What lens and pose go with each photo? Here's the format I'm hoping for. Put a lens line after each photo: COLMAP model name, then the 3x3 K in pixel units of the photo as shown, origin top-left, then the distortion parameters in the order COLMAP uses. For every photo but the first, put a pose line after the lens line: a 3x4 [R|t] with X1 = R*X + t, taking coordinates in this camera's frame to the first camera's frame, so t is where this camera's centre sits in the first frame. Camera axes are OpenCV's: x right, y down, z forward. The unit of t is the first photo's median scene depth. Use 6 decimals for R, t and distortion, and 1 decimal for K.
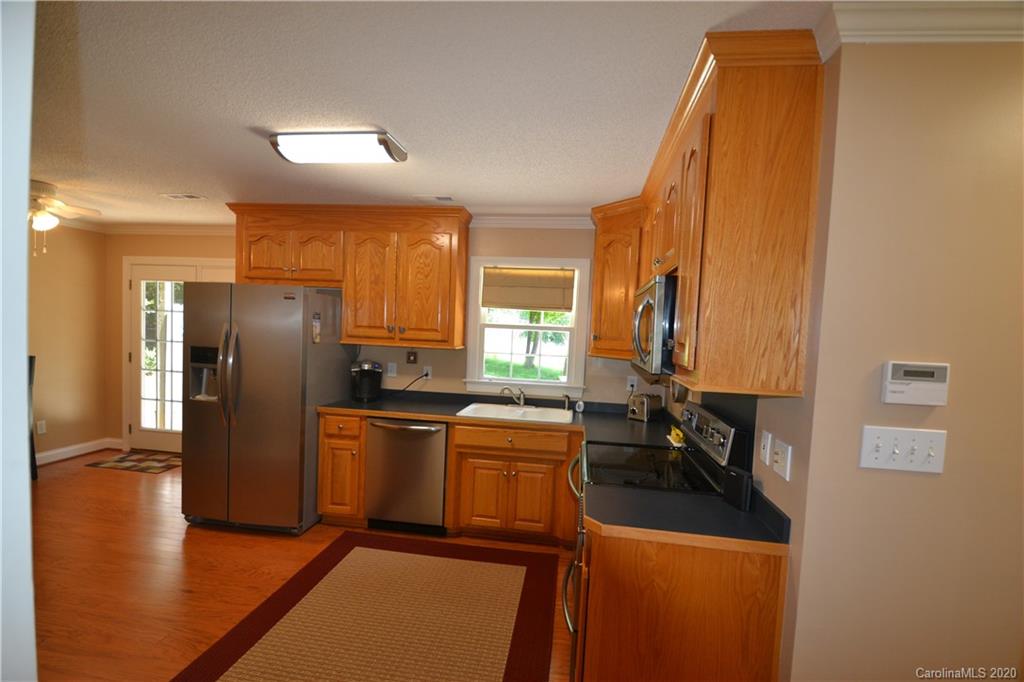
lens RADIAL K [[454.9, 0, 516.8], [0, 454.9, 354.0], [0, 0, 1]] dist [0.027022, -0.028321]
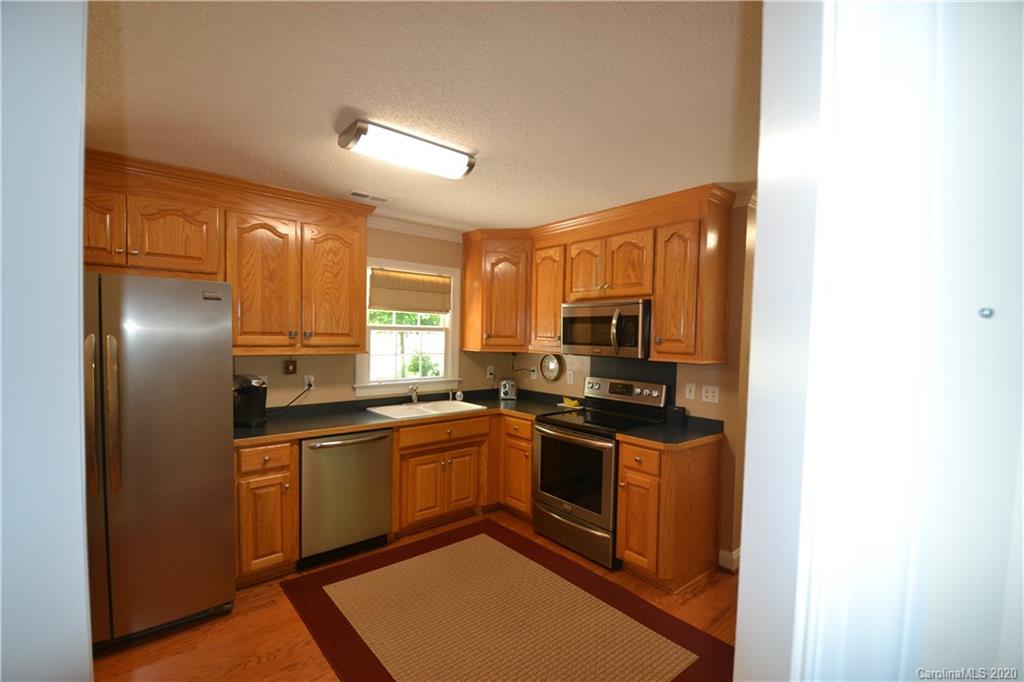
lens RADIAL K [[454.9, 0, 516.8], [0, 454.9, 354.0], [0, 0, 1]] dist [0.027022, -0.028321]
pose [[0.661565, -0.065587, 0.747014, -0.635033], [0.051115, 0.997795, 0.042337, -0.033726], [-0.748144, 0.010175, 0.663458, 0.123891]]
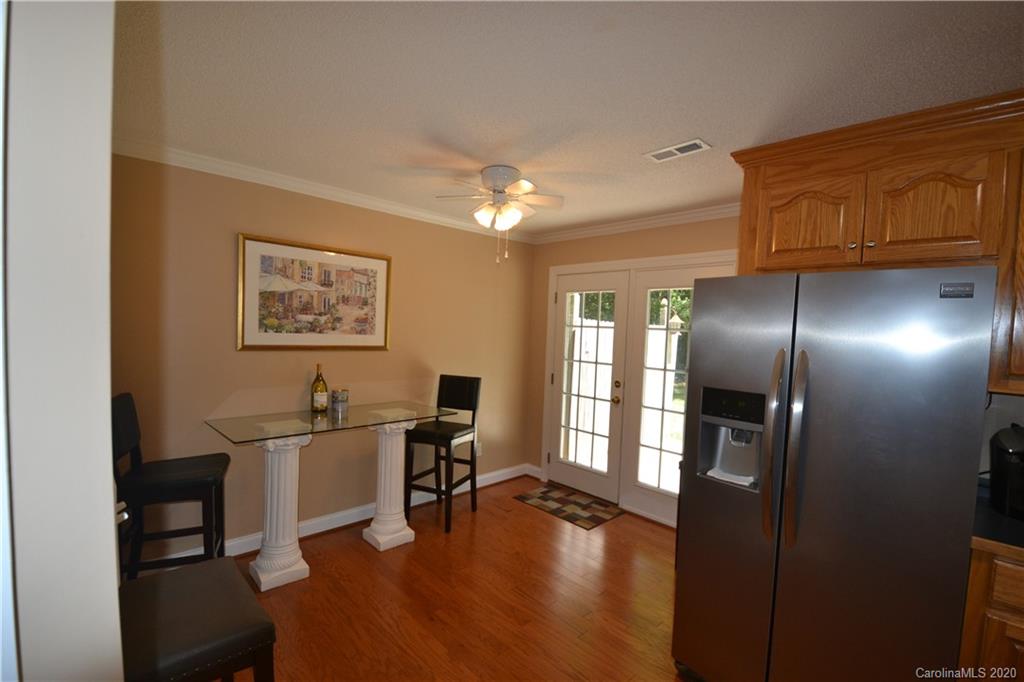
lens RADIAL K [[454.9, 0, 516.8], [0, 454.9, 354.0], [0, 0, 1]] dist [0.027022, -0.028321]
pose [[0.788363, 0.021517, -0.614833, -0.485940], [-0.036054, 0.999286, -0.011258, -0.039638], [0.614153, 0.031043, 0.788577, 0.345171]]
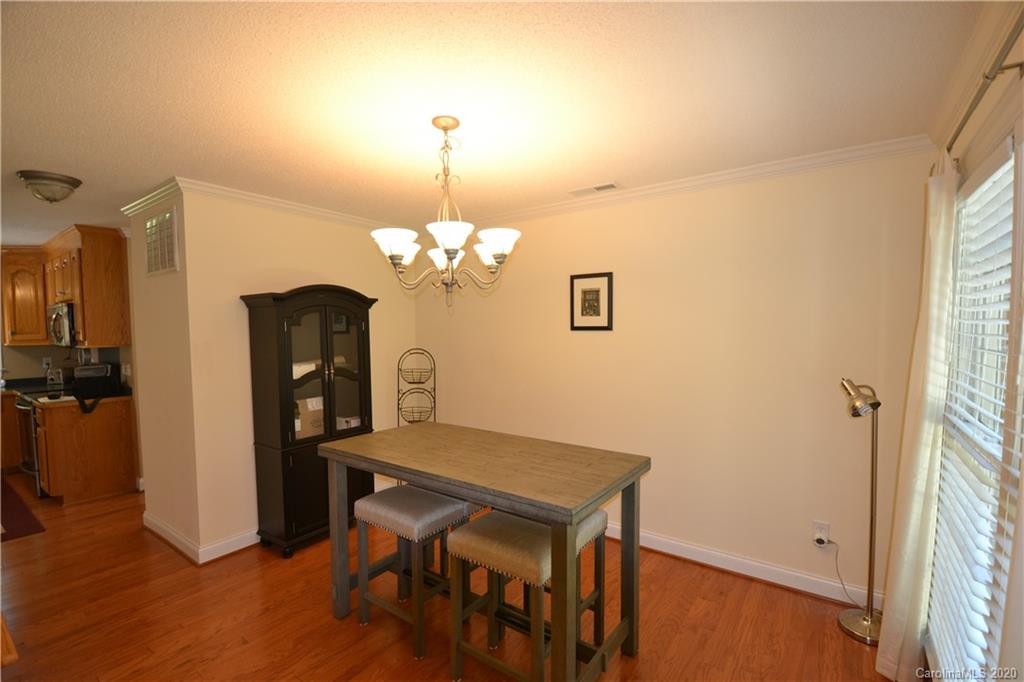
lens RADIAL K [[454.9, 0, 516.8], [0, 454.9, 354.0], [0, 0, 1]] dist [0.027022, -0.028321]
pose [[0.464586, -0.104242, 0.879371, -0.338107], [0.078561, 0.993983, 0.076324, 0.045365], [-0.882036, 0.033625, 0.469980, -1.061483]]
